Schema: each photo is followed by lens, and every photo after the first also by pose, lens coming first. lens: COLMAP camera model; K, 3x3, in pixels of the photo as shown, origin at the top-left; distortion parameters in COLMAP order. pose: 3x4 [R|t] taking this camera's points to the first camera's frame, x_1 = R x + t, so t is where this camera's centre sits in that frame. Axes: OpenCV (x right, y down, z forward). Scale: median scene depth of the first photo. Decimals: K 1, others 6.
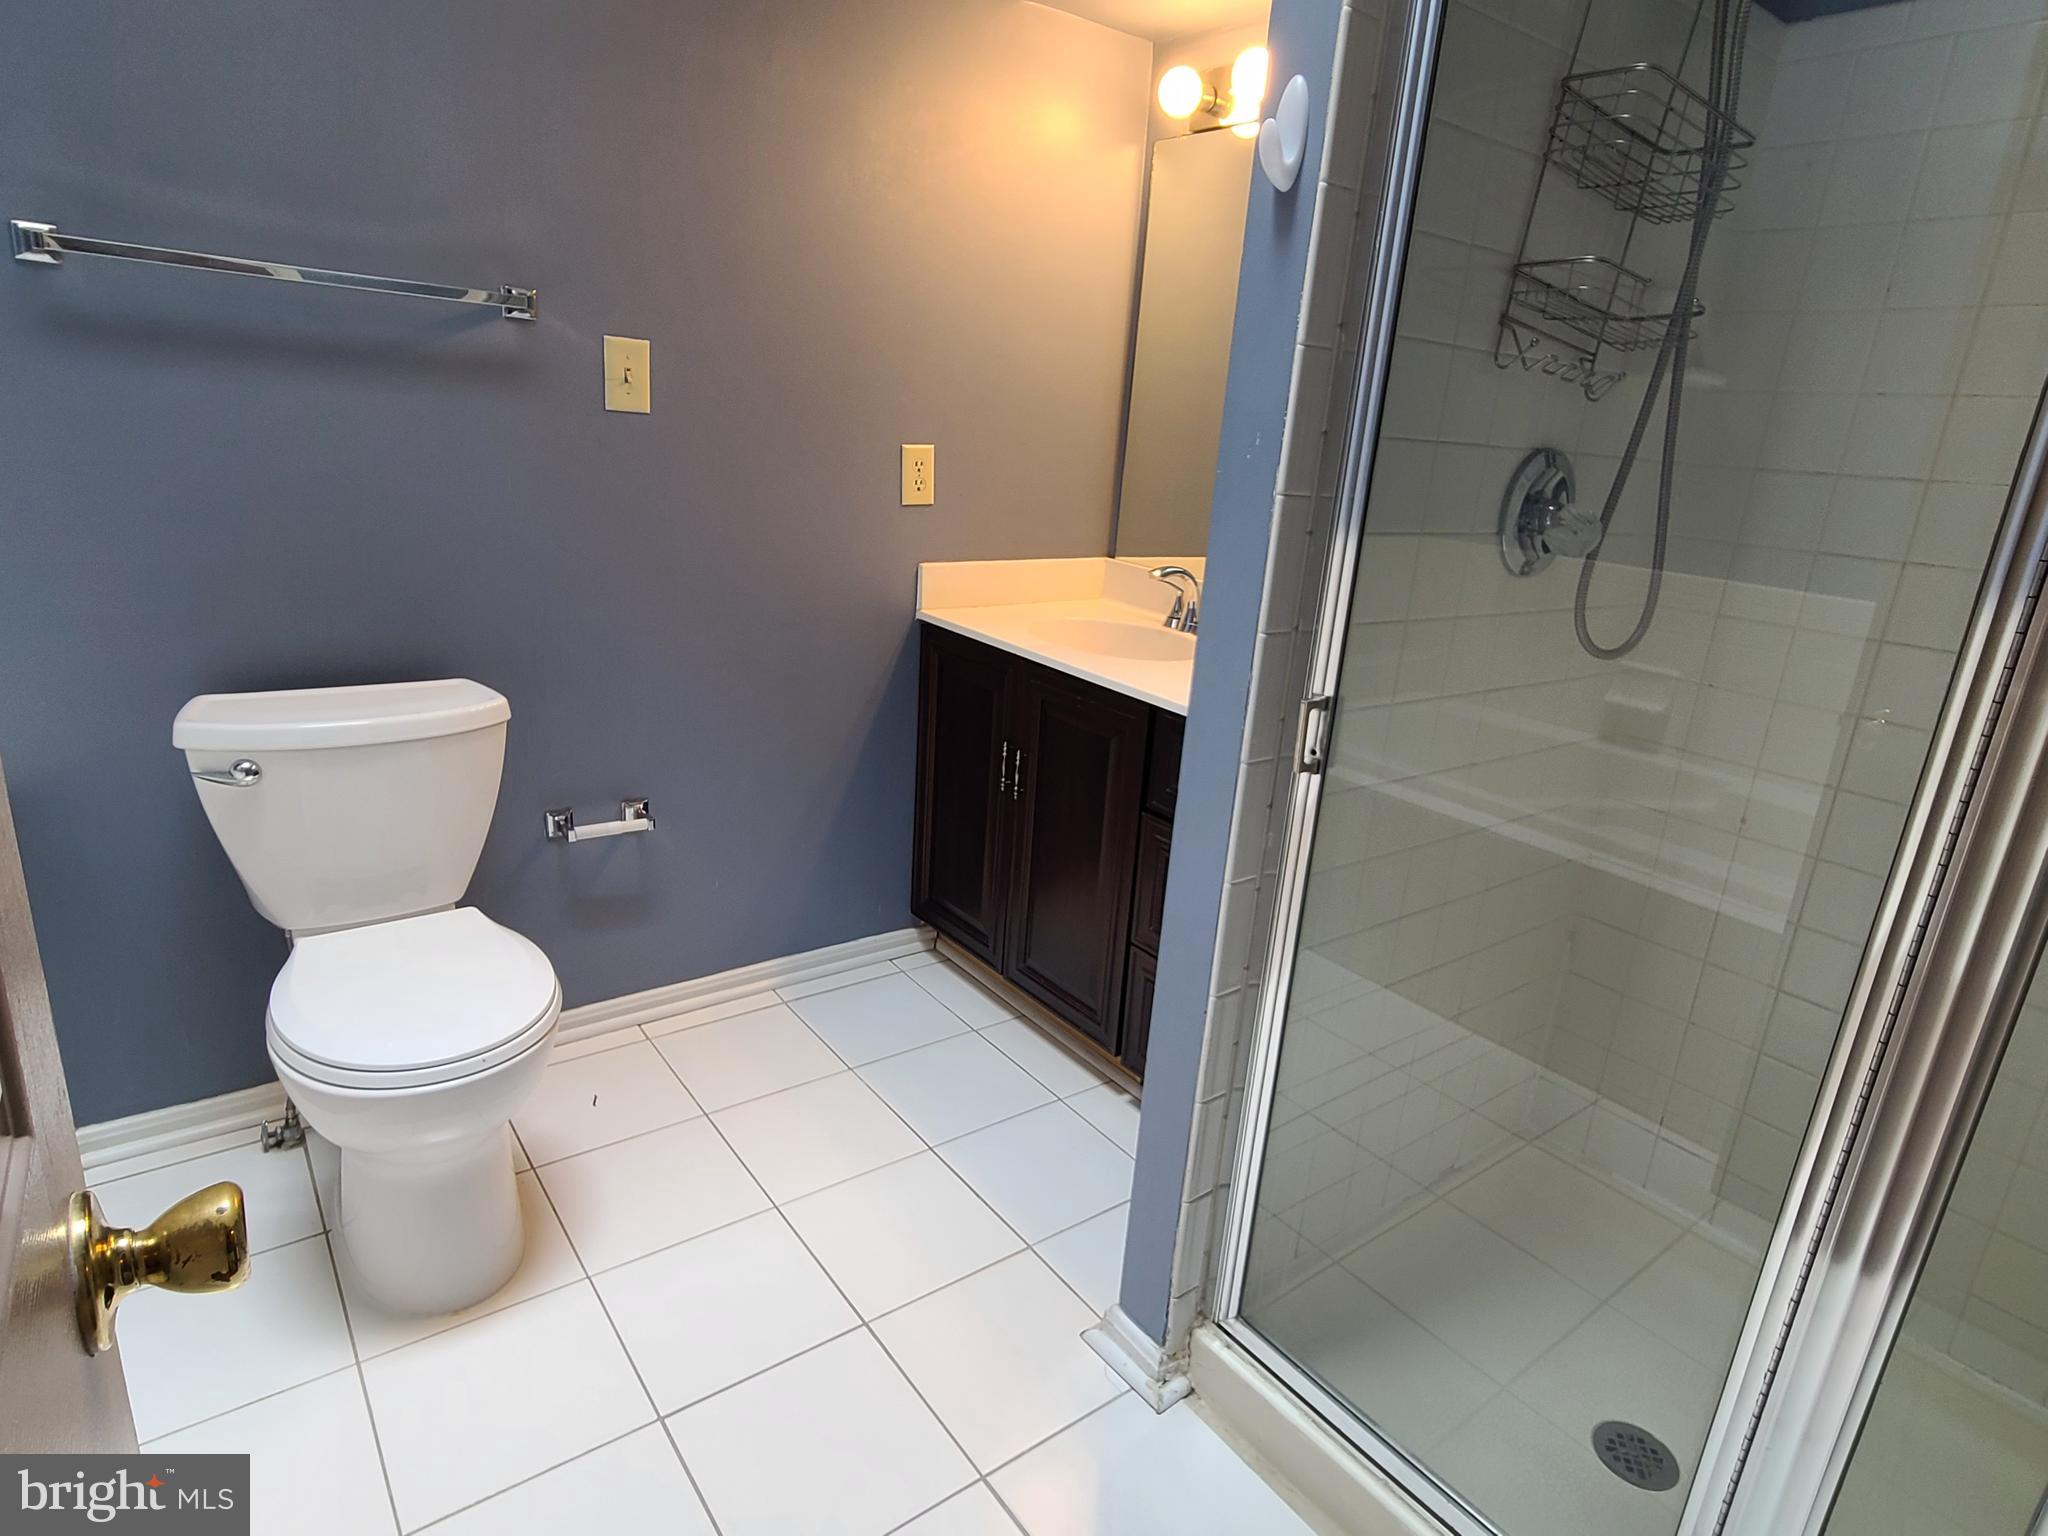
lens RADIAL K [[1146.5, 0, 1040.4], [0, 1146.5, 765.7], [0, 0, 1]] dist [0.002558, -0.012392]
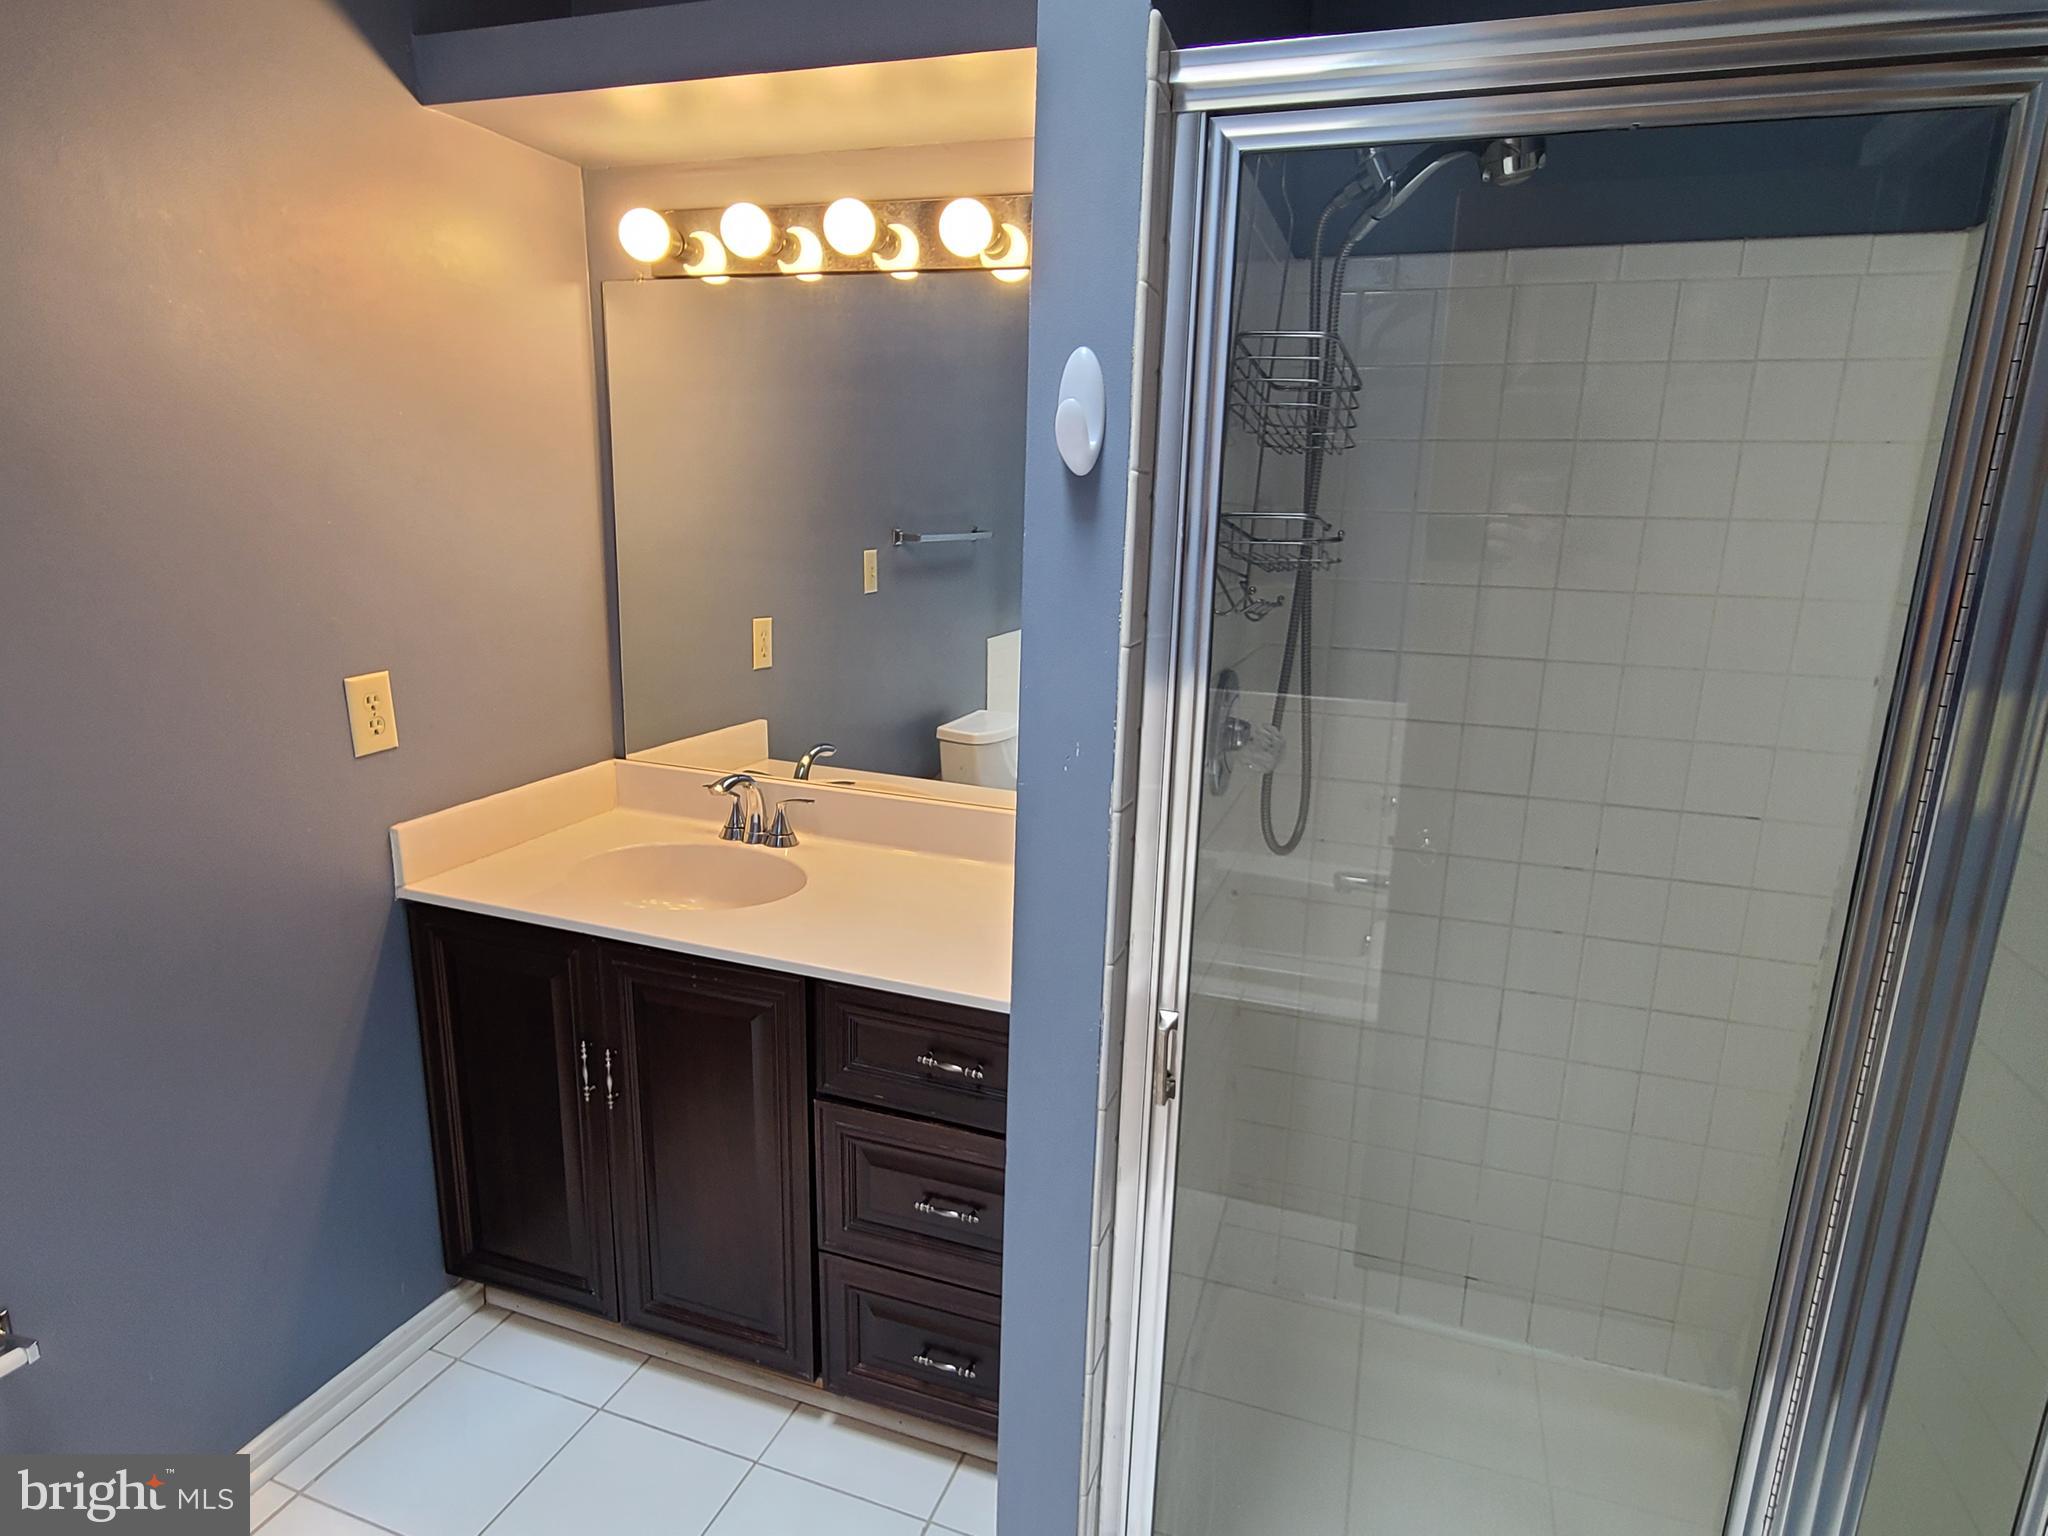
lens RADIAL K [[1146.5, 0, 1040.4], [0, 1146.5, 765.7], [0, 0, 1]] dist [0.002558, -0.012392]
pose [[0.832187, -0.169215, 0.528045, -0.148817], [0.192102, 0.981305, 0.011716, -0.151224], [-0.520155, 0.091689, 0.849136, 0.153866]]
